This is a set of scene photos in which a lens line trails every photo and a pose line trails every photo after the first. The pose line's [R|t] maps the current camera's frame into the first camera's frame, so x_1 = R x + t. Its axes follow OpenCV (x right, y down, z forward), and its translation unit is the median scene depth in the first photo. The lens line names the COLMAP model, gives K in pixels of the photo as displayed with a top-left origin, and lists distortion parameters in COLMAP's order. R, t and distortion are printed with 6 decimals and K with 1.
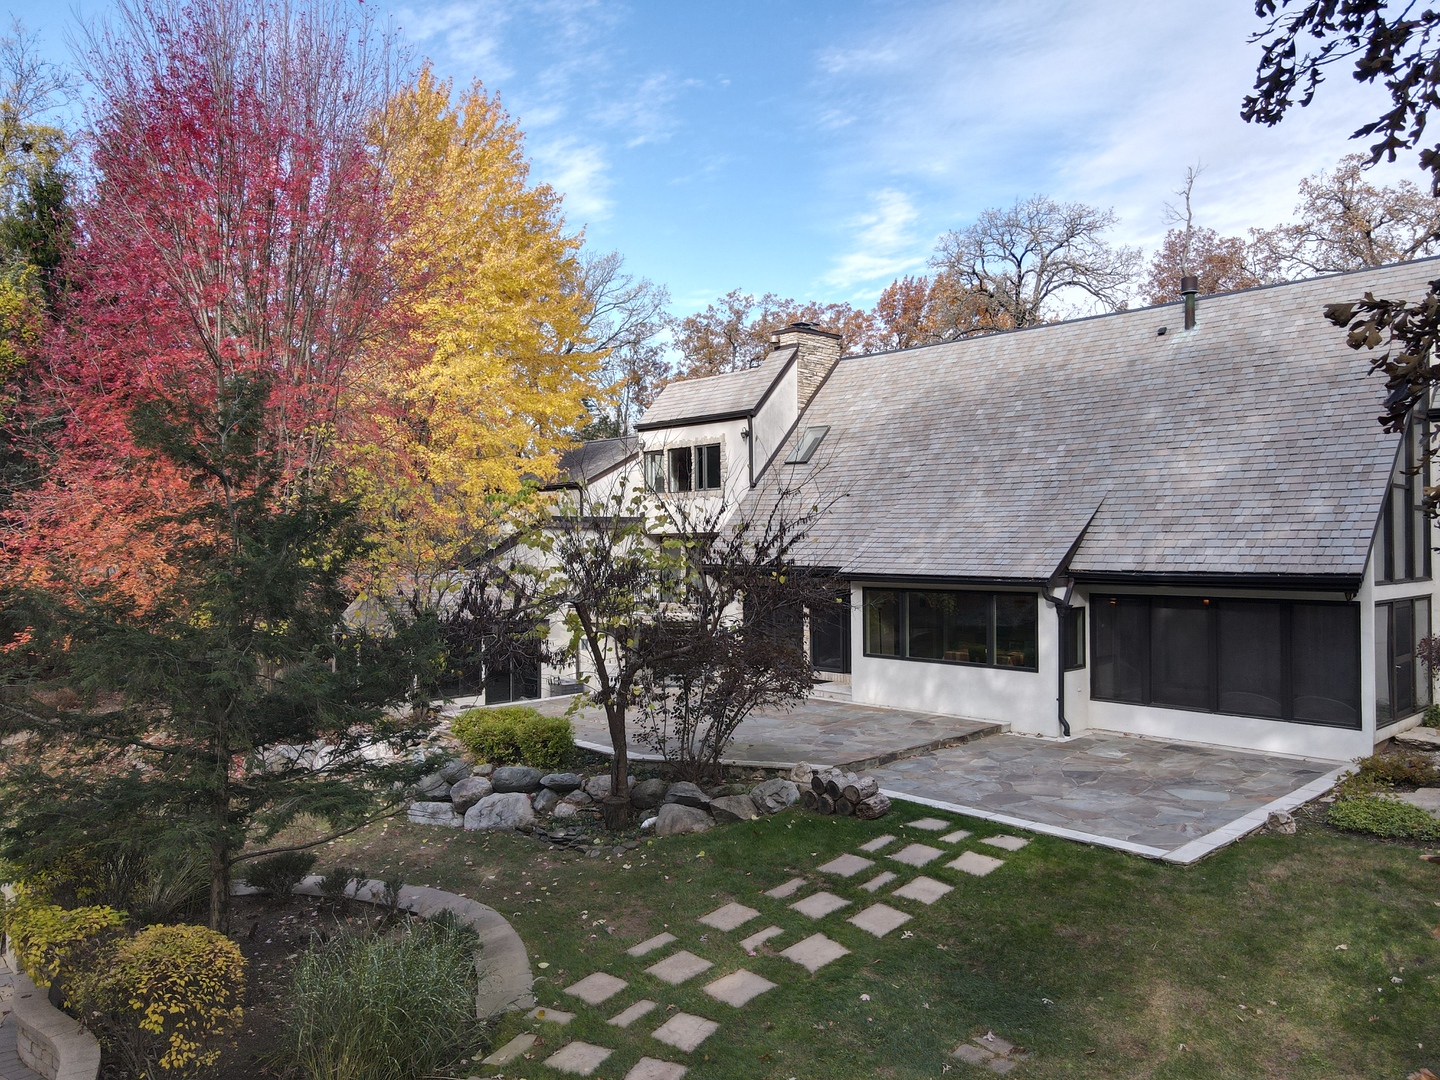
lens RADIAL K [[1053.6, 0, 716.0], [0, 1053.6, 536.2], [0, 0, 1]] dist [0.021446, -0.014215]
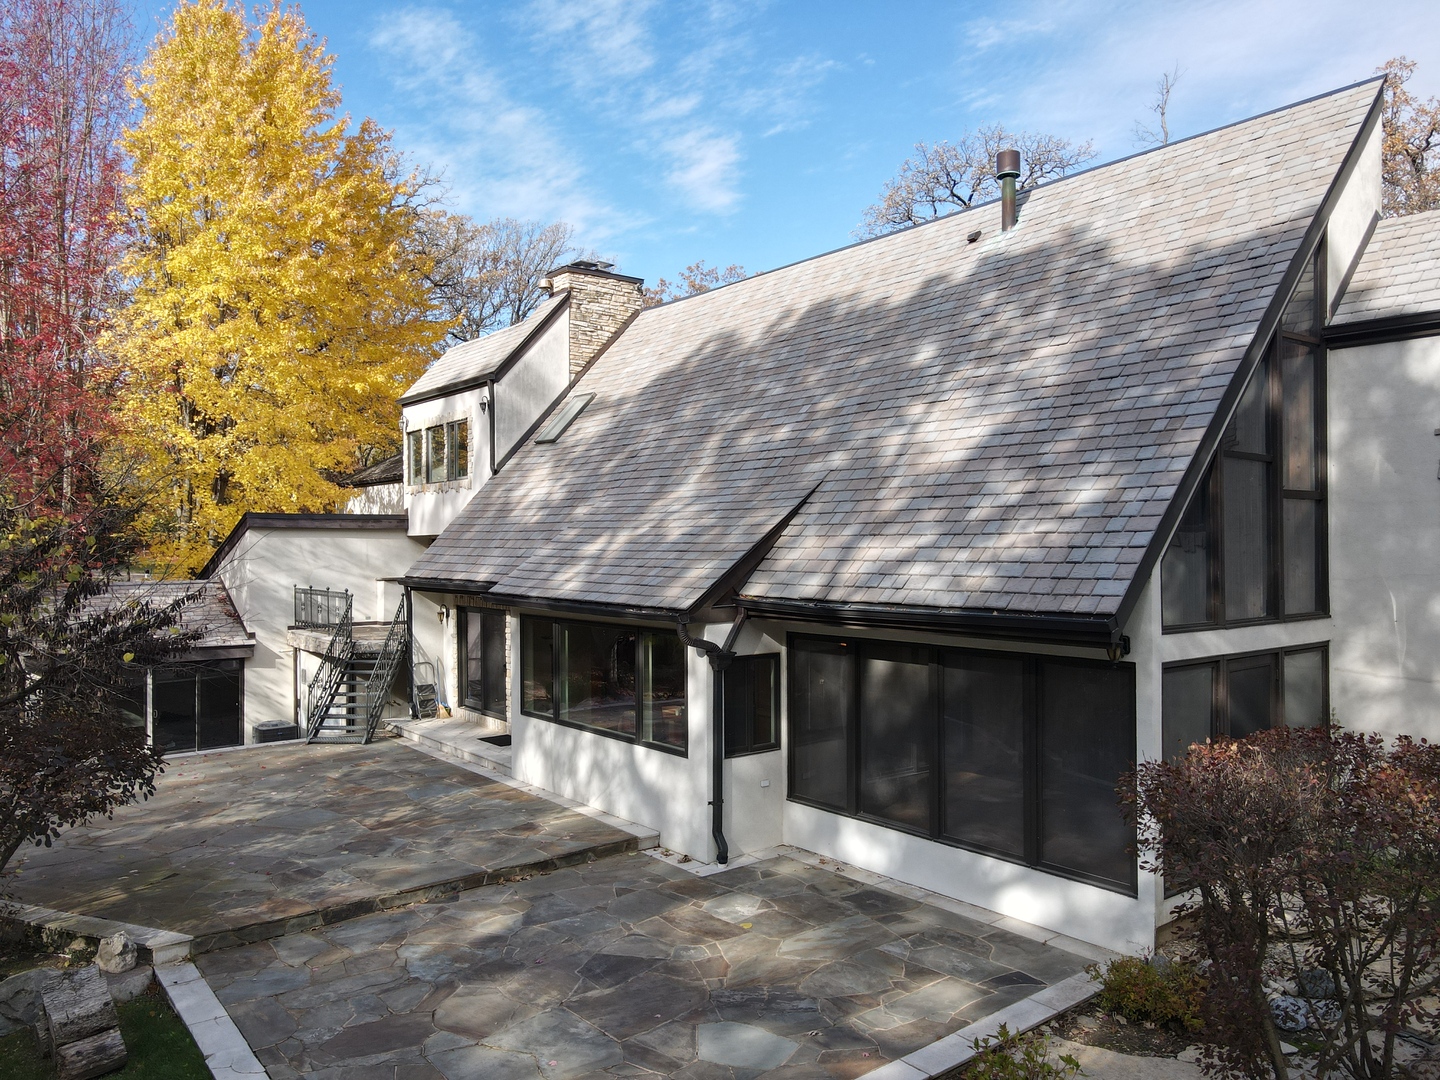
lens RADIAL K [[1053.6, 0, 716.8], [0, 1053.6, 538.0], [0, 0, 1]] dist [0.021446, -0.014215]
pose [[0.996155, 0.000886, -0.087606, 0.368102], [-0.000842, 1.000000, 0.000529, -0.002580], [0.087606, -0.000453, 0.996155, 0.365124]]
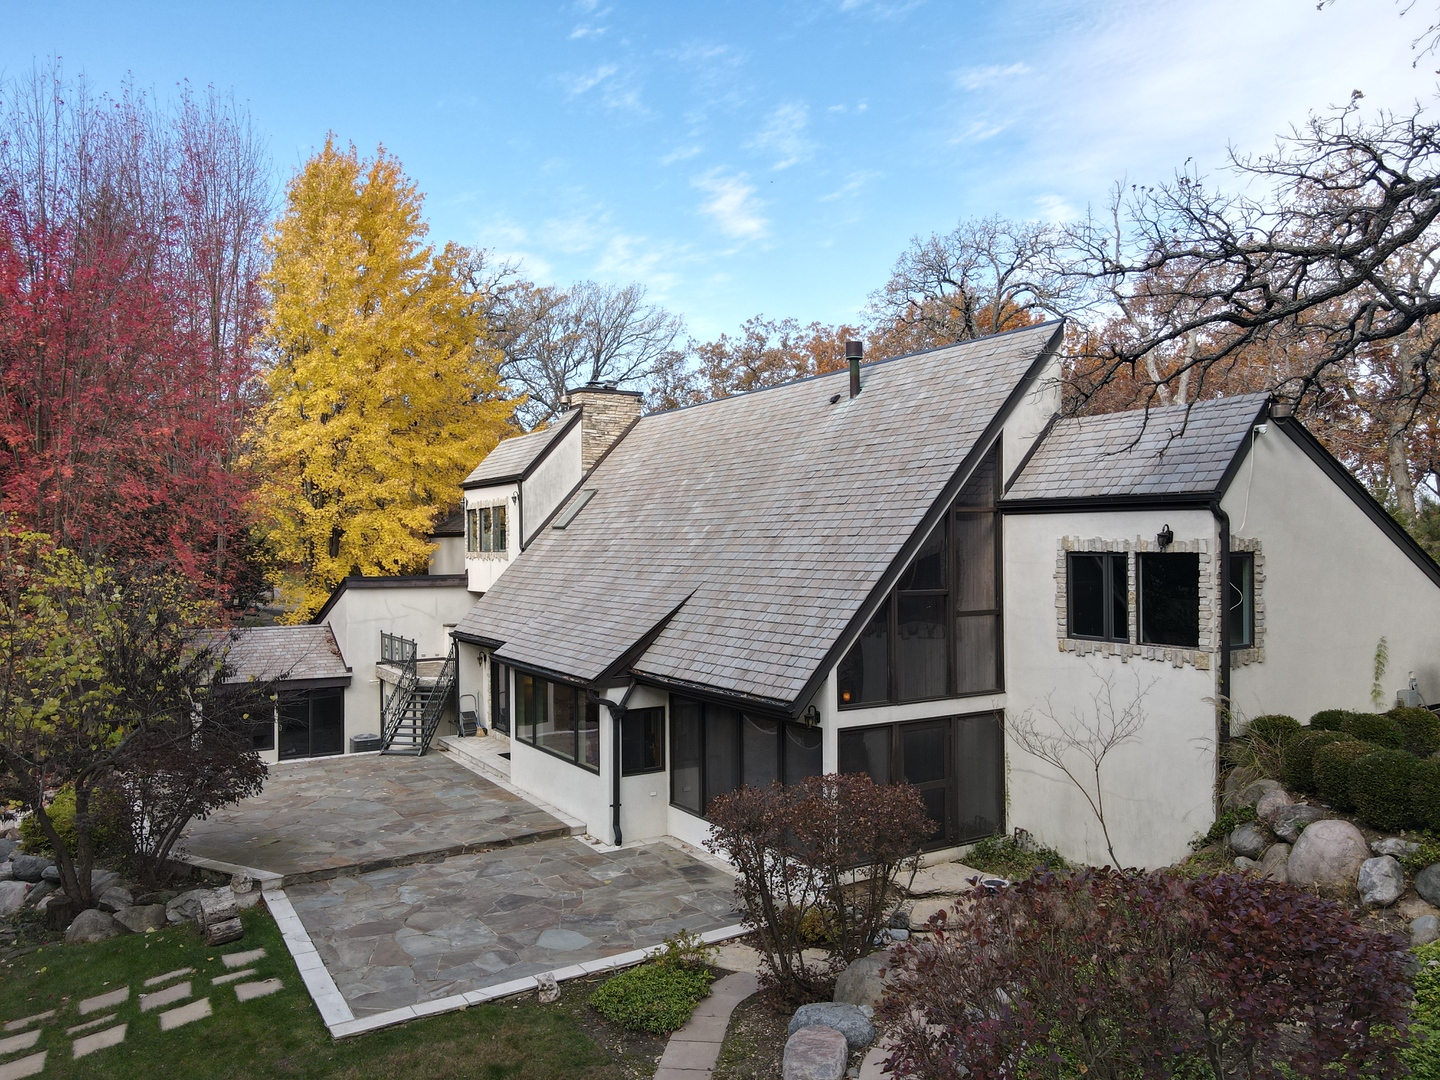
lens RADIAL K [[1053.6, 0, 713.9], [0, 1053.6, 538.9], [0, 0, 1]] dist [0.021446, -0.014215]
pose [[0.979258, -0.000210, -0.202616, 0.585211], [0.000387, 1.000000, 0.000833, -0.083900], [0.202616, -0.000894, 0.979258, 0.083874]]
